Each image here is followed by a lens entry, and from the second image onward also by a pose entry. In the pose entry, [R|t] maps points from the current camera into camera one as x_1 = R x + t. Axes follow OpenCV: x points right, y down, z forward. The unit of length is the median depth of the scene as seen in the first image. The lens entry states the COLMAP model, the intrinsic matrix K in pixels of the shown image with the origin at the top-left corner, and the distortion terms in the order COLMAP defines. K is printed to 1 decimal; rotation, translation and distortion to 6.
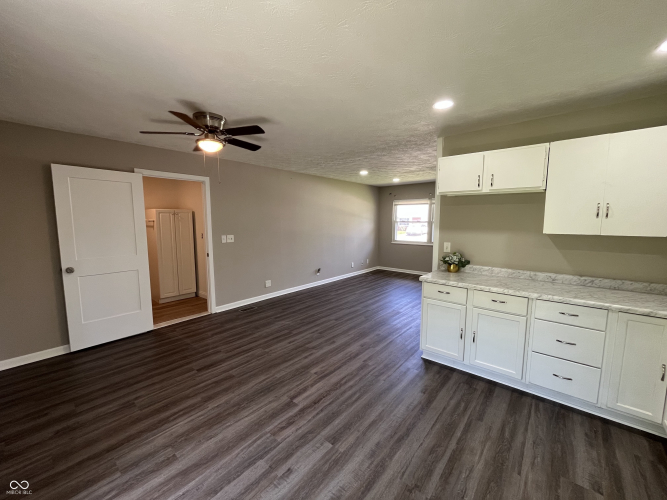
lens RADIAL K [[271.0, 0, 333.9], [0, 271.0, 248.4], [0, 0, 1]] dist [0.001128, -0.000403]
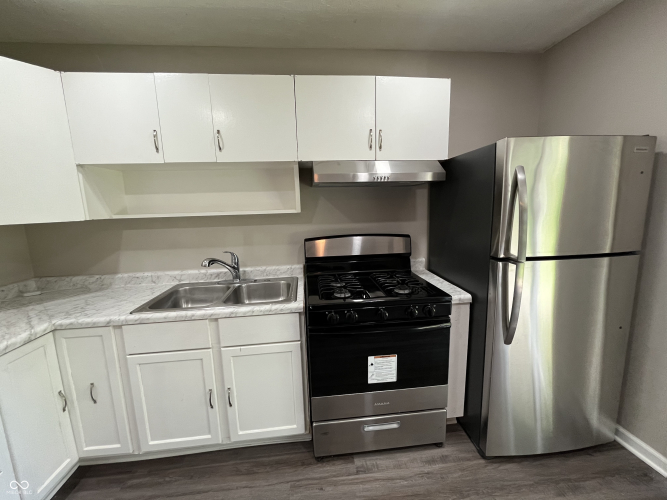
lens RADIAL K [[271.0, 0, 332.7], [0, 271.0, 249.2], [0, 0, 1]] dist [0.001128, -0.000403]
pose [[-0.713607, -0.084765, 0.695399, 0.099372], [0.108128, 0.967430, 0.228883, -0.022214], [-0.692151, 0.238524, -0.681200, 0.475705]]
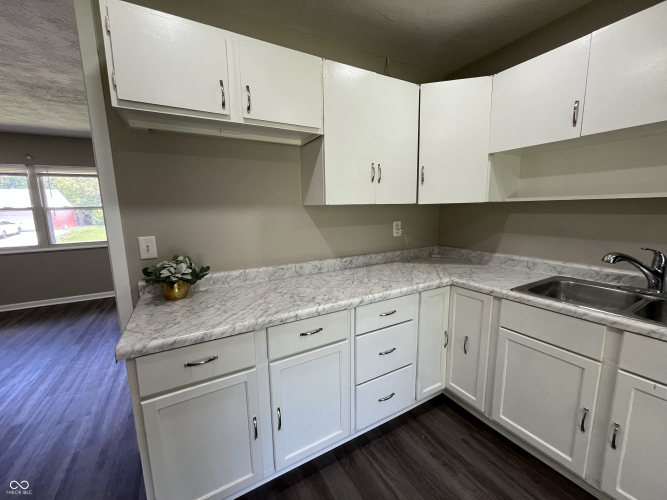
lens RADIAL K [[271.0, 0, 332.0], [0, 271.0, 250.0], [0, 0, 1]] dist [0.001128, -0.000403]
pose [[0.351967, -0.147792, 0.924271, 0.106351], [0.118934, 0.986513, 0.112454, -0.012557], [-0.928426, 0.070347, 0.364797, 0.533680]]
